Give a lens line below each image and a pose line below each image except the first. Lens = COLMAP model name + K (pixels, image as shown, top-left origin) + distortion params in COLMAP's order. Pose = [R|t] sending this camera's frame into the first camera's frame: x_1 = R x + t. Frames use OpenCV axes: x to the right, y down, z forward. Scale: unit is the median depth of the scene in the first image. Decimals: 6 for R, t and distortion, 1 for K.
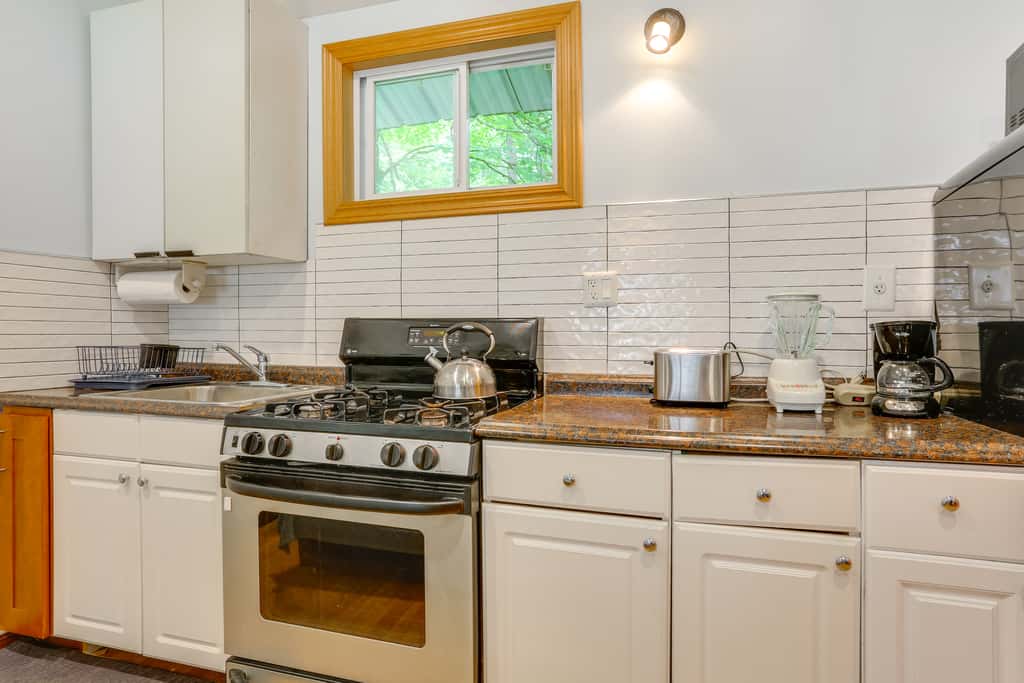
lens RADIAL K [[546.7, 0, 528.6], [0, 546.7, 323.5], [0, 0, 1]] dist [-0.016856, 0.000698]
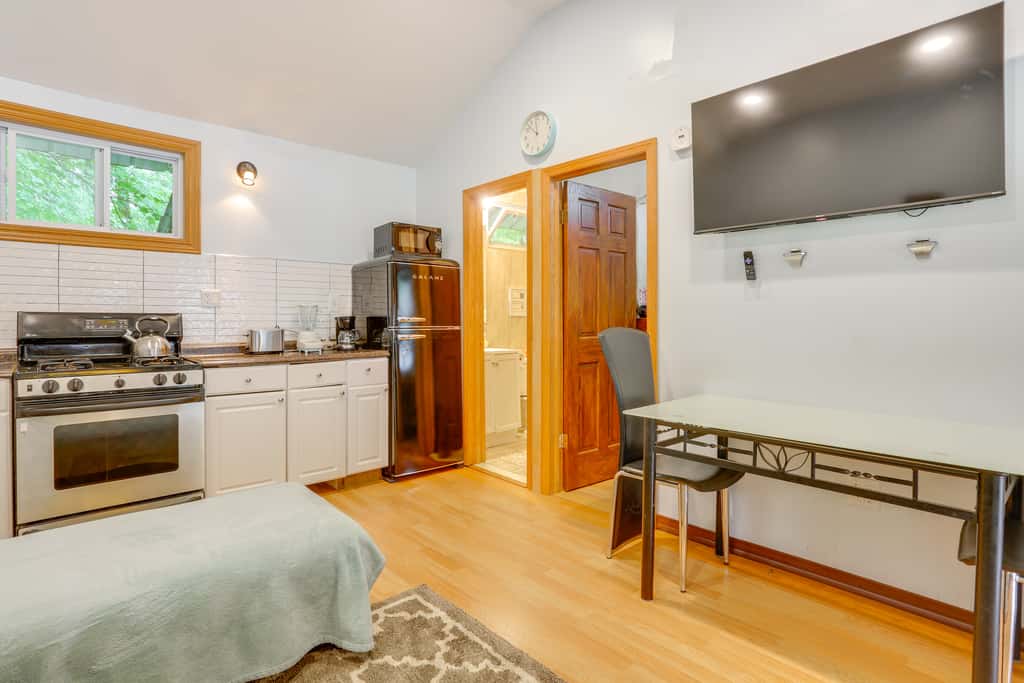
lens RADIAL K [[516.5, 0, 518.9], [0, 516.5, 313.5], [0, 0, 1]] dist [-0.030478, 0.002051]
pose [[0.478386, 0.011241, 0.878078, -1.013524], [0.001584, 0.999905, -0.013664, 0.016388], [-0.878148, 0.007928, 0.478323, -0.867863]]
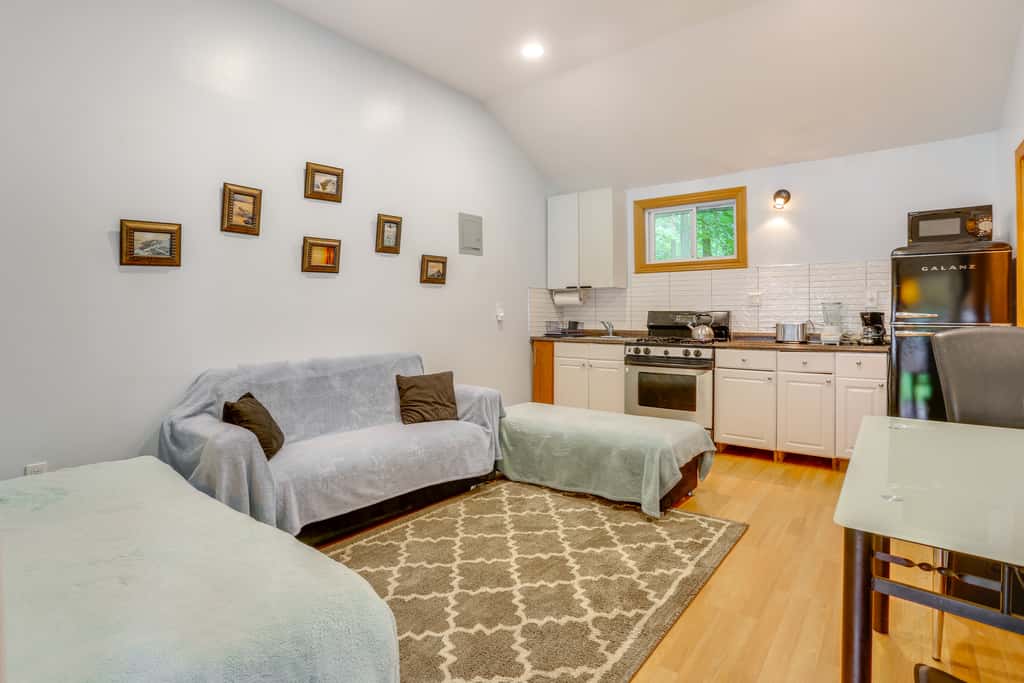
lens RADIAL K [[516.5, 0, 510.1], [0, 516.5, 310.1], [0, 0, 1]] dist [-0.030478, 0.002051]
pose [[0.945483, -0.002753, -0.325661, -0.191360], [0.001029, 0.999985, -0.005465, -0.001855], [0.325671, 0.004832, 0.945471, -1.828805]]
